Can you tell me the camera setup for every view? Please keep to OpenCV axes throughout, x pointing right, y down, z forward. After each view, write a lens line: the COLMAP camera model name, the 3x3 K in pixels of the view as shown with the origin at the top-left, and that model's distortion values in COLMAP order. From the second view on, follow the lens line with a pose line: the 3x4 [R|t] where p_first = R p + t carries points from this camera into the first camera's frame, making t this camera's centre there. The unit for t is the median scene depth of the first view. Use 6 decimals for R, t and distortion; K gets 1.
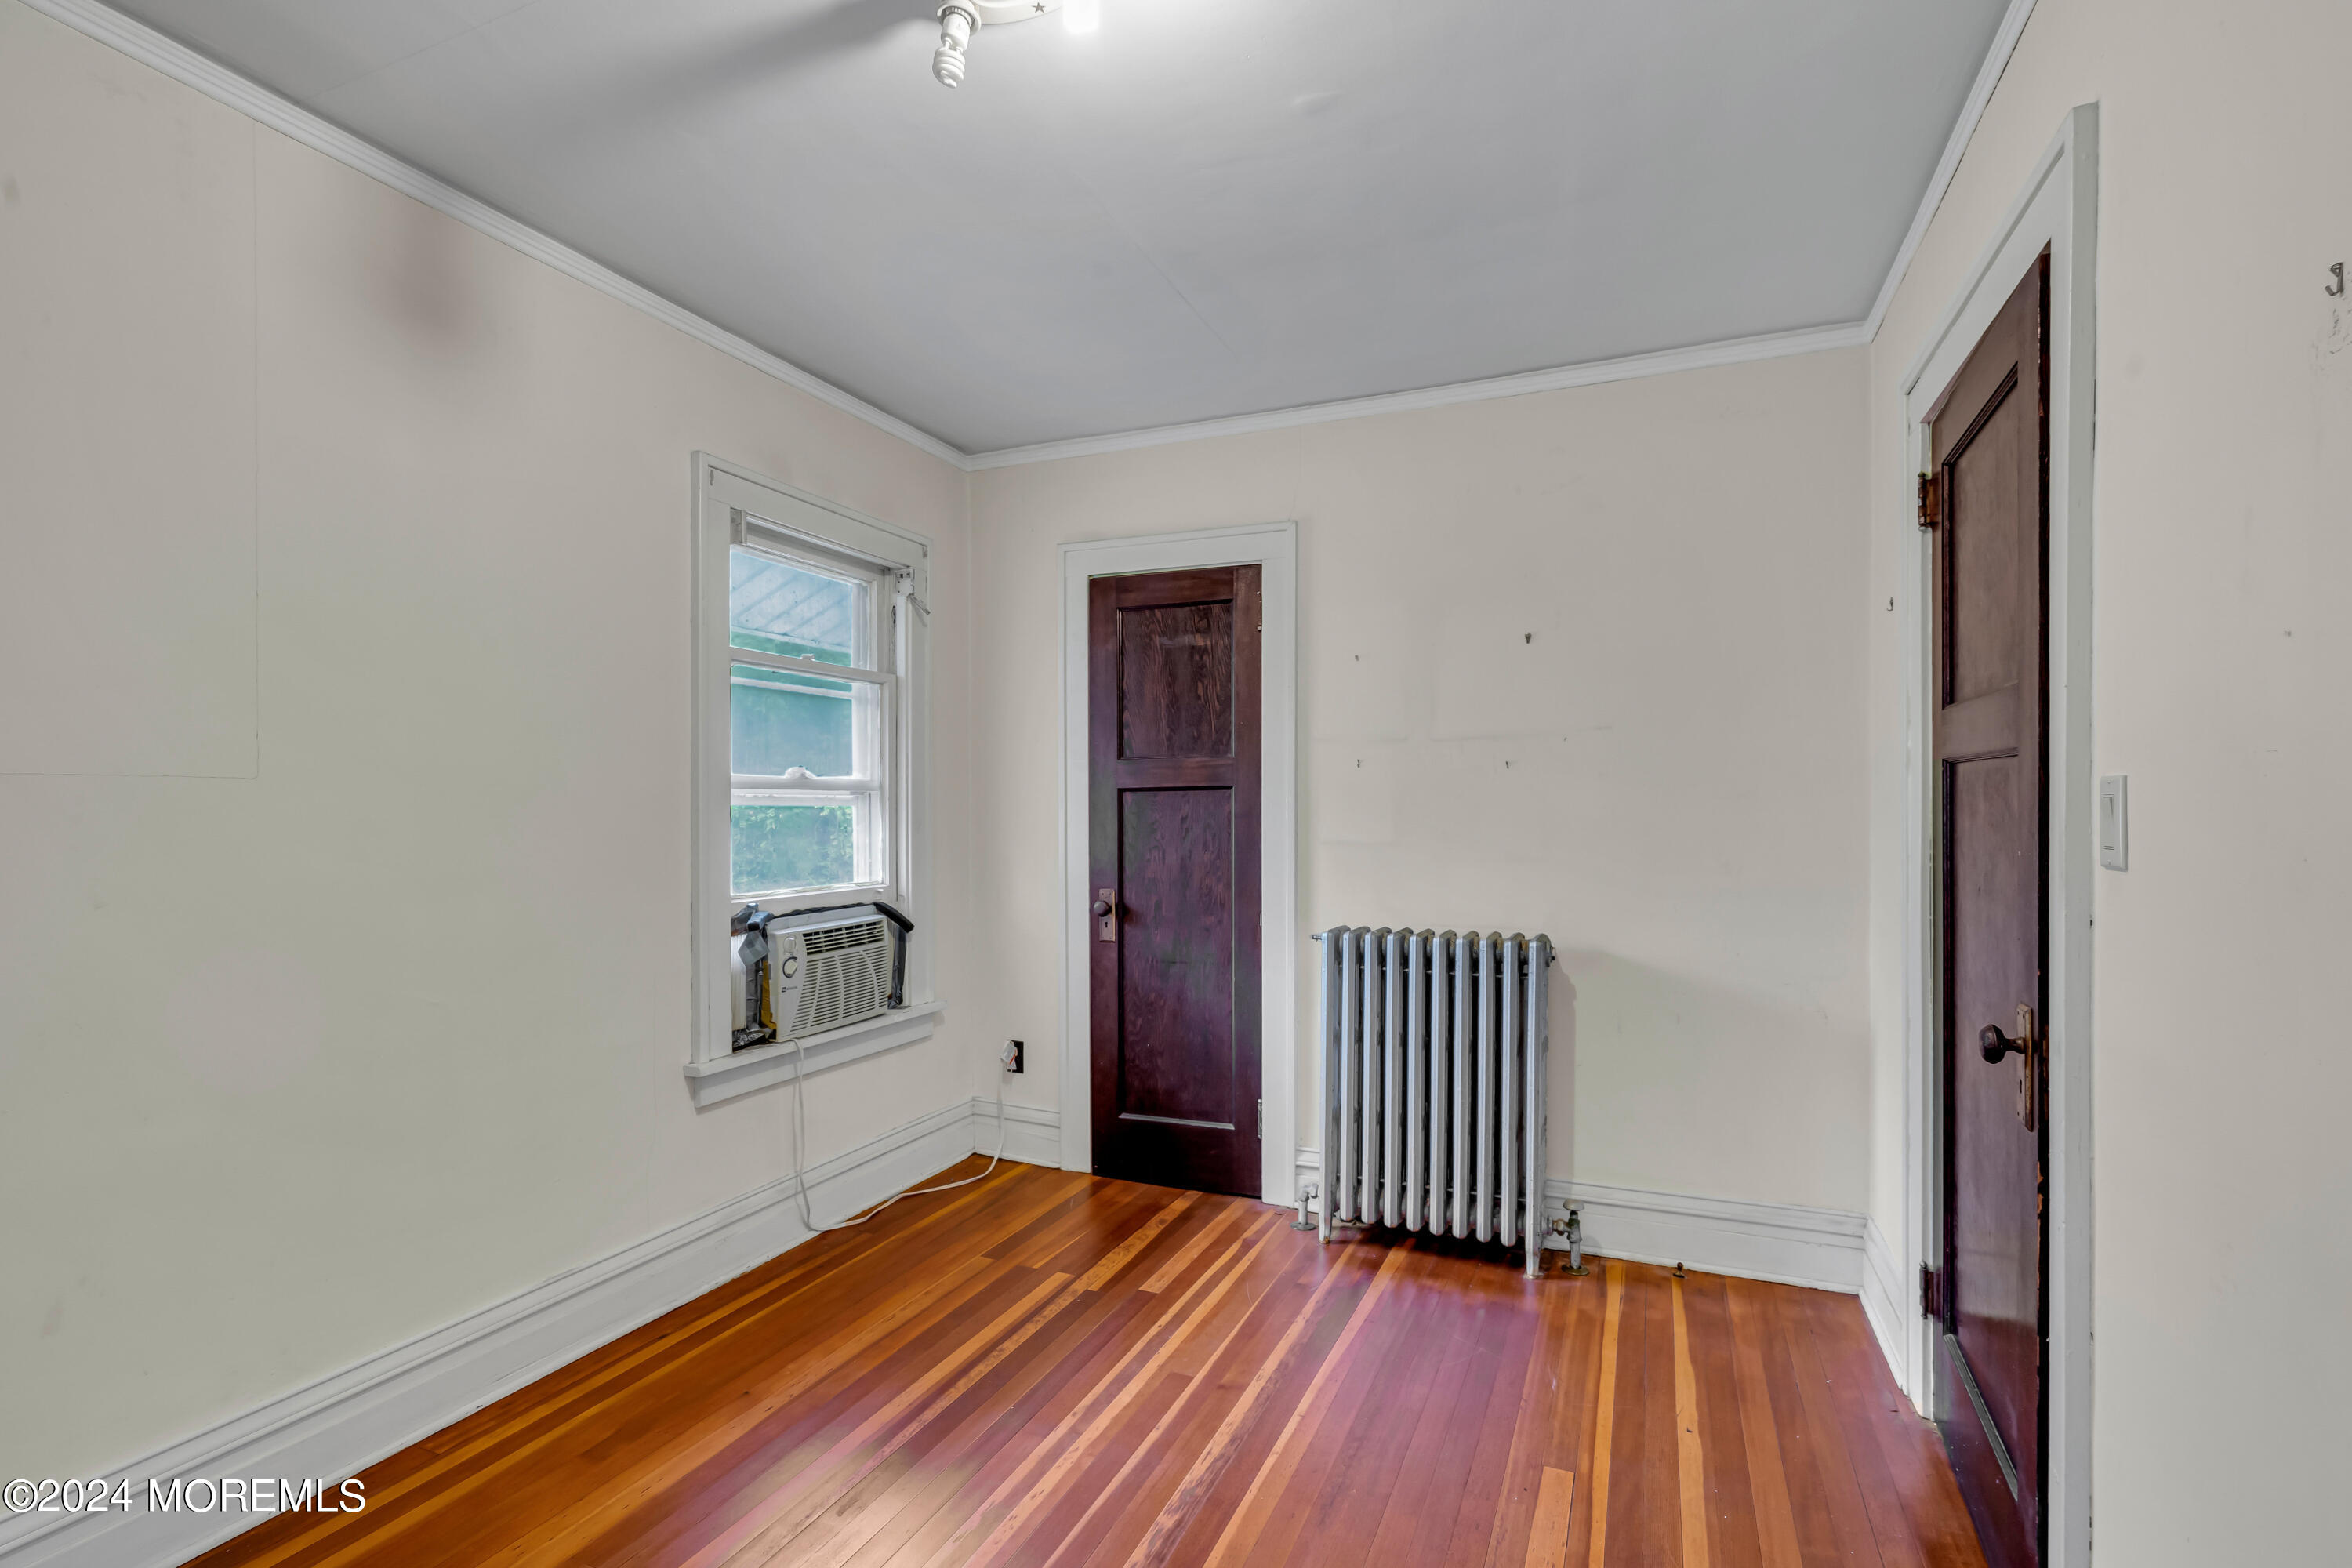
lens RADIAL K [[1089.8, 0, 1187.4], [0, 1089.8, 809.0], [0, 0, 1]] dist [-0.002082, 0.000470]
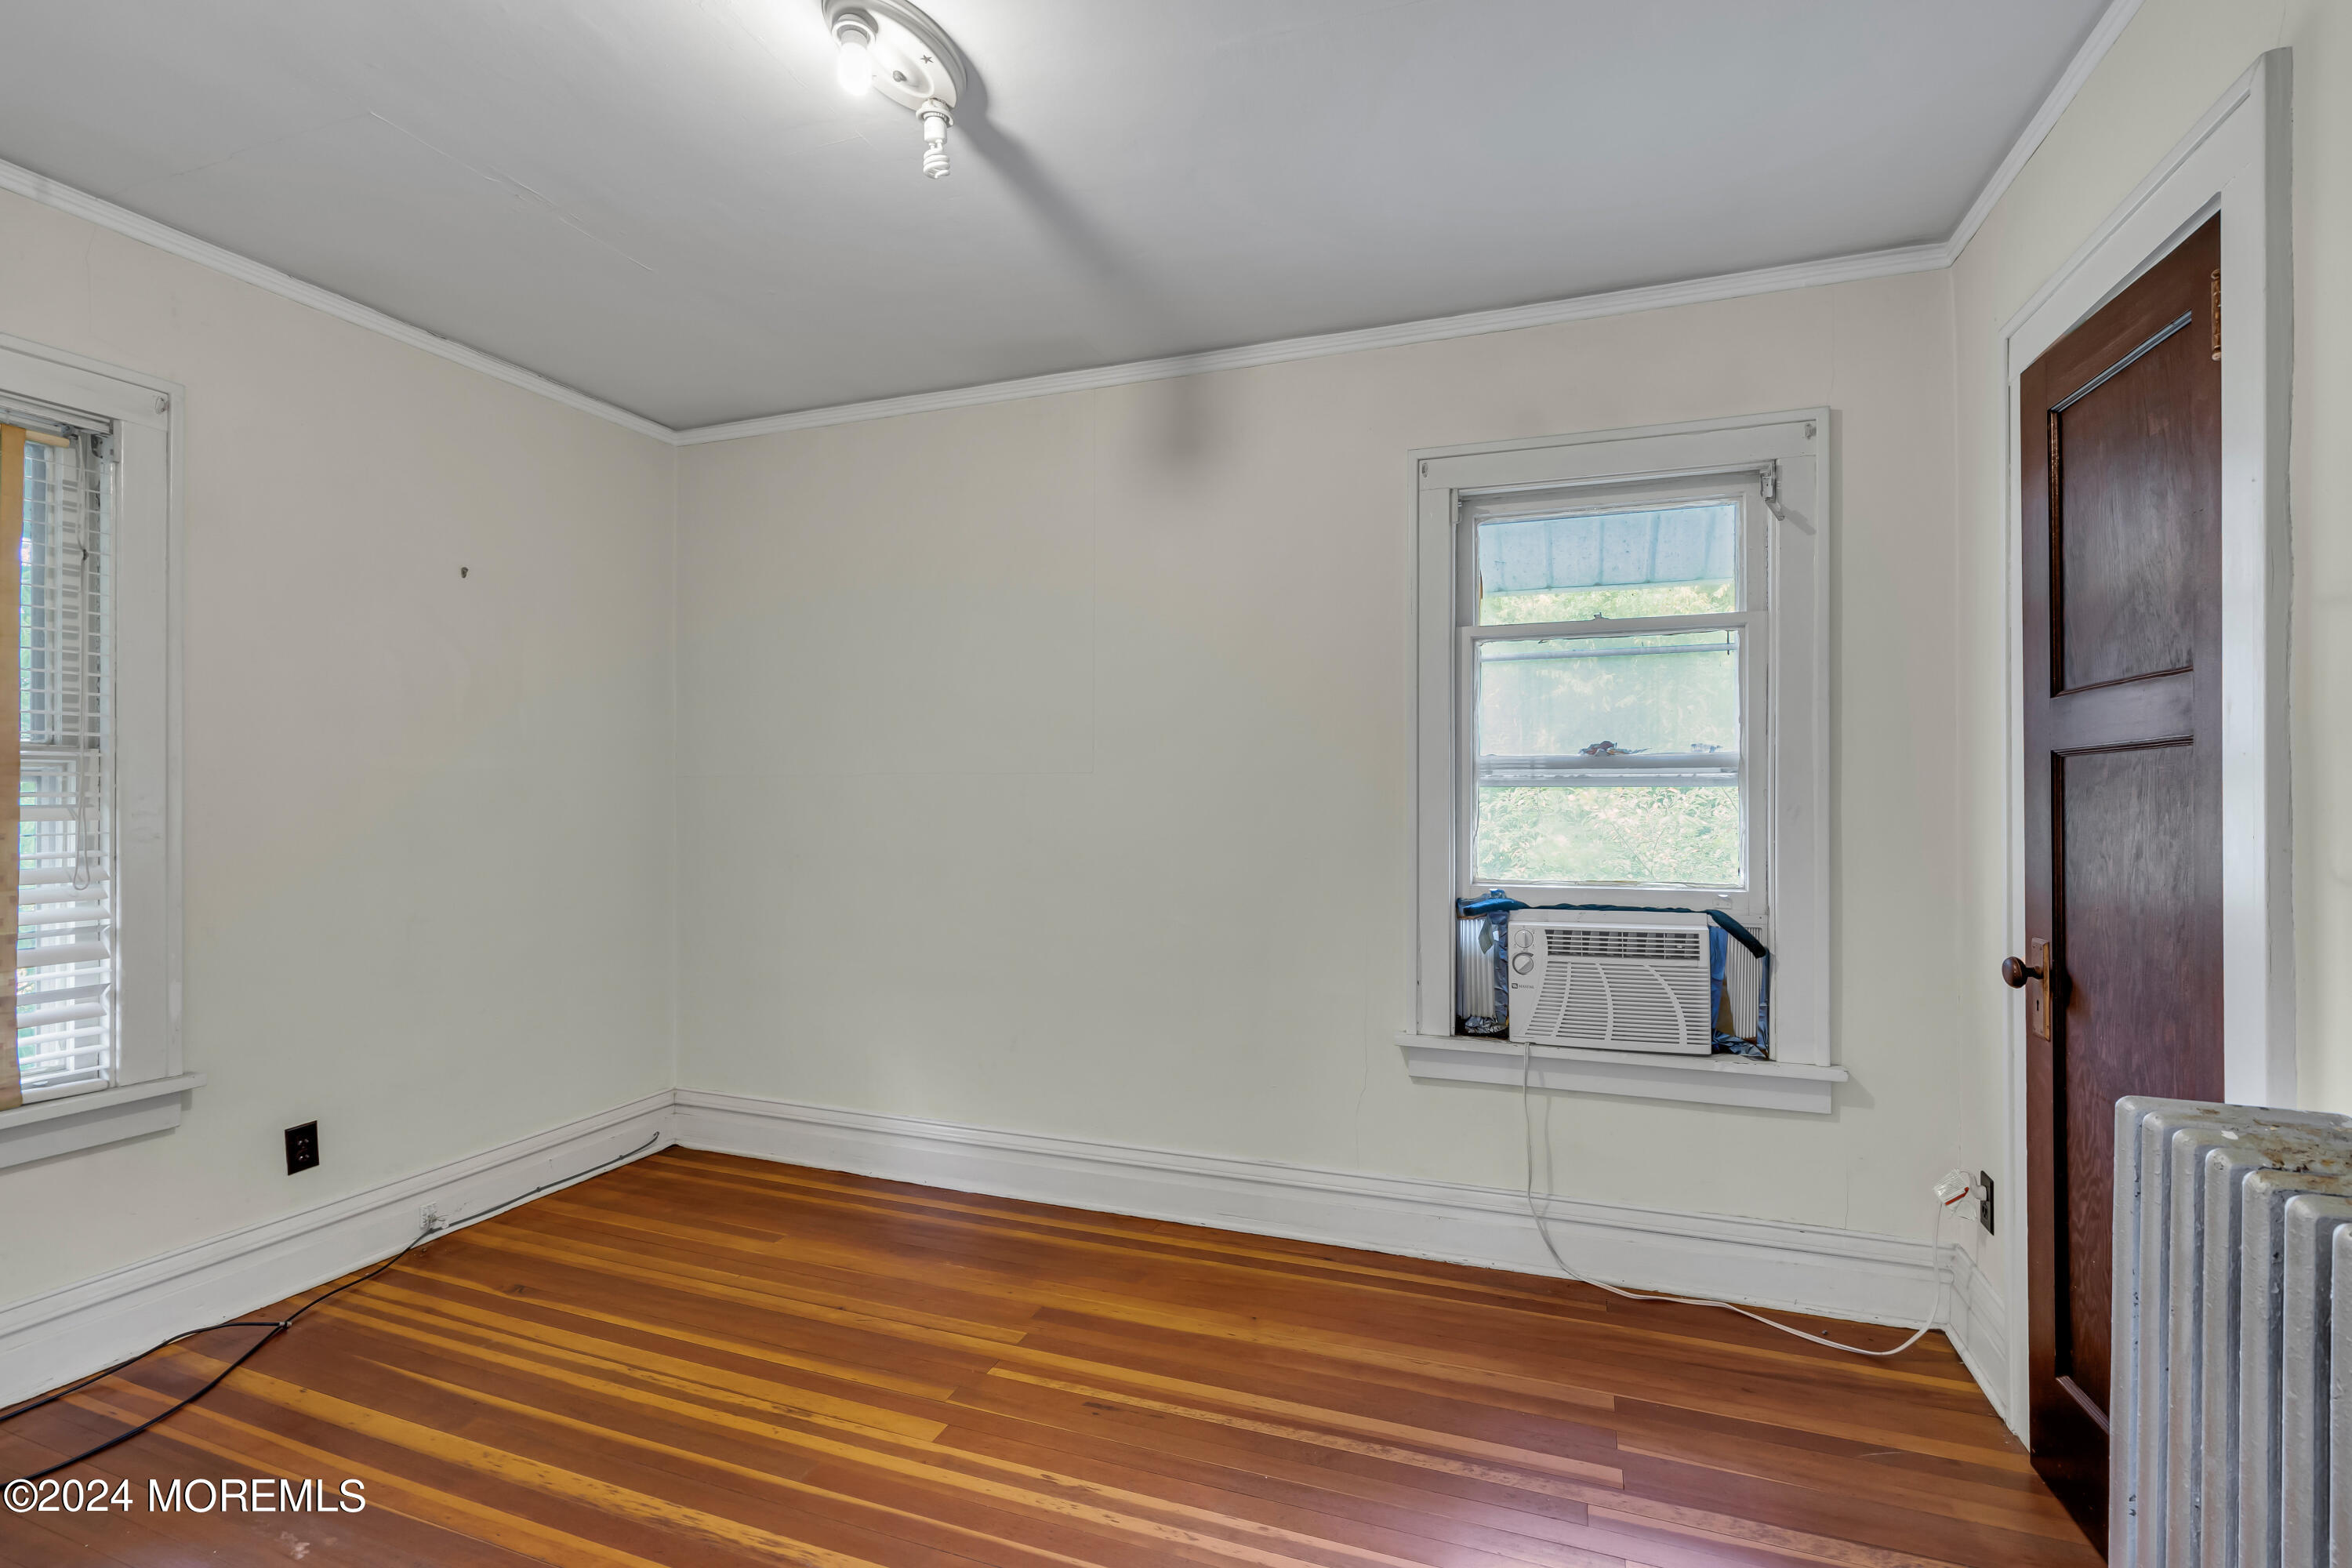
lens RADIAL K [[1066.8, 0, 1184.0], [0, 1066.8, 785.9], [0, 0, 1]] dist [-0.002776, 0.000716]
pose [[0.048815, -0.005309, -0.998794, 0.512978], [-0.001116, 0.999985, -0.005370, 0.000937], [0.998807, 0.001377, 0.048808, 0.663459]]
